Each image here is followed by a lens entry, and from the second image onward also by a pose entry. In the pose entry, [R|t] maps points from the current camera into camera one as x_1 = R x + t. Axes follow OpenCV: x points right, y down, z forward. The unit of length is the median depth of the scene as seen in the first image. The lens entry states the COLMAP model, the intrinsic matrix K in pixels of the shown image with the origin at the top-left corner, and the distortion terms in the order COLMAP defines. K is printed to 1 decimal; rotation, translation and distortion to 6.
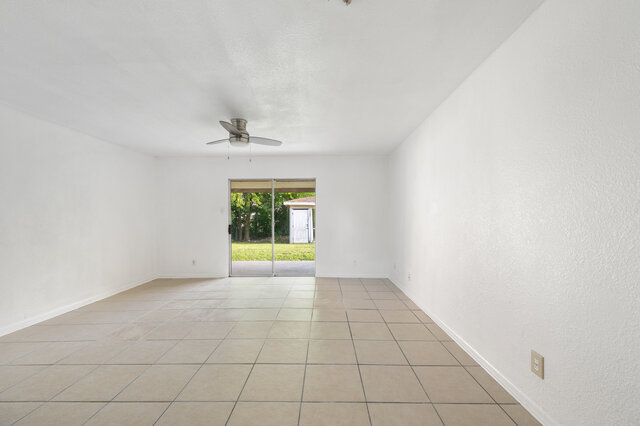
lens RADIAL K [[256.3, 0, 321.5], [0, 256.3, 224.2], [0, 0, 1]] dist [-0.002995, 0.000351]
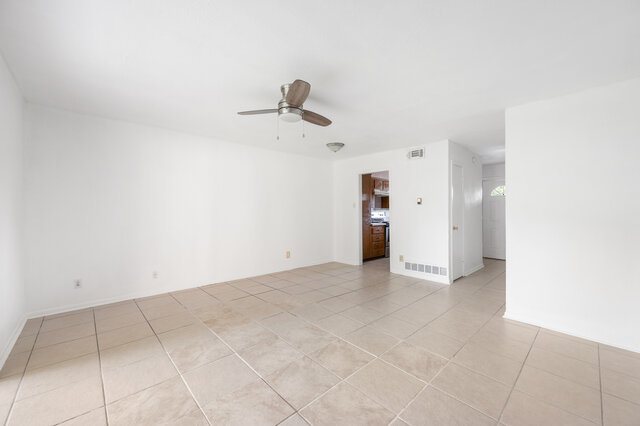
lens RADIAL K [[256.3, 0, 315.2], [0, 256.3, 210.1], [0, 0, 1]] dist [-0.002995, 0.000351]
pose [[-0.682215, 0.004454, 0.731138, -0.618653], [0.015435, 0.999846, 0.008310, -0.025181], [-0.730988, 0.016954, -0.682179, 0.977183]]
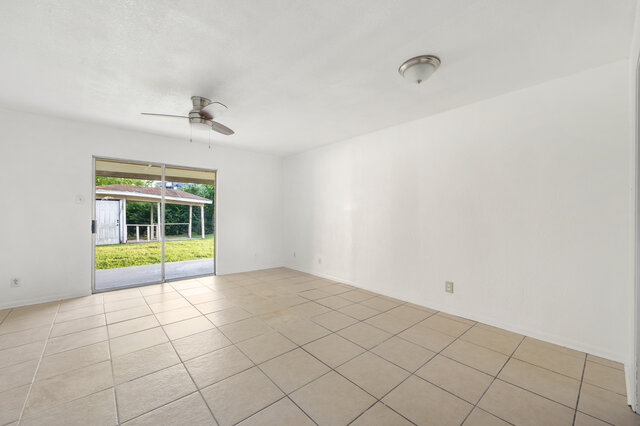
lens RADIAL K [[256.3, 0, 321.5], [0, 256.3, 214.7], [0, 0, 1]] dist [-0.002995, 0.000351]
pose [[0.741560, 0.005189, 0.670866, -0.396035], [0.006035, 0.999878, -0.014405, 0.000800], [-0.670859, 0.014731, 0.741438, 0.054096]]
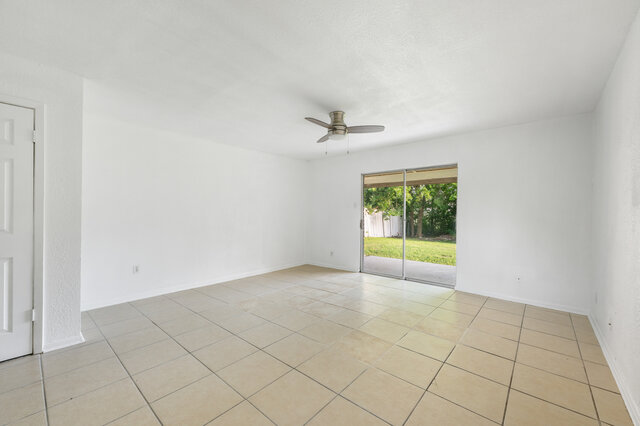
lens RADIAL K [[256.3, 0, 318.5], [0, 256.3, 213.1], [0, 0, 1]] dist [-0.002995, 0.000351]
pose [[0.763461, 0.008463, -0.645798, 0.172192], [-0.025217, 0.999542, -0.016713, -0.003095], [0.645361, 0.029044, 0.763325, 0.142104]]
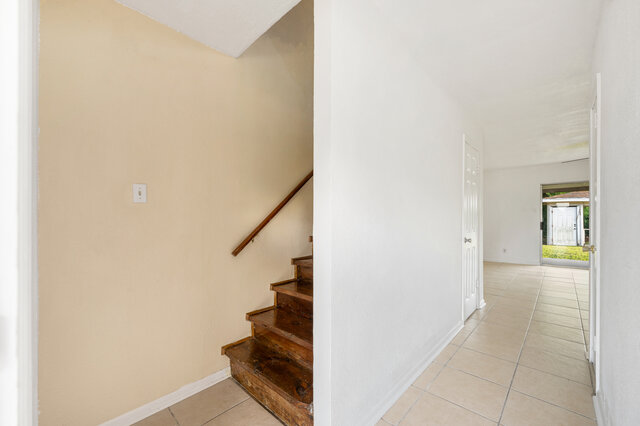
lens RADIAL K [[256.3, 0, 323.9], [0, 256.3, 216.4], [0, 0, 1]] dist [-0.002995, 0.000351]
pose [[0.735694, 0.006530, -0.677282, -0.317832], [-0.021312, 0.999682, -0.013511, 0.013163], [0.676978, 0.024374, 0.735599, -0.617496]]
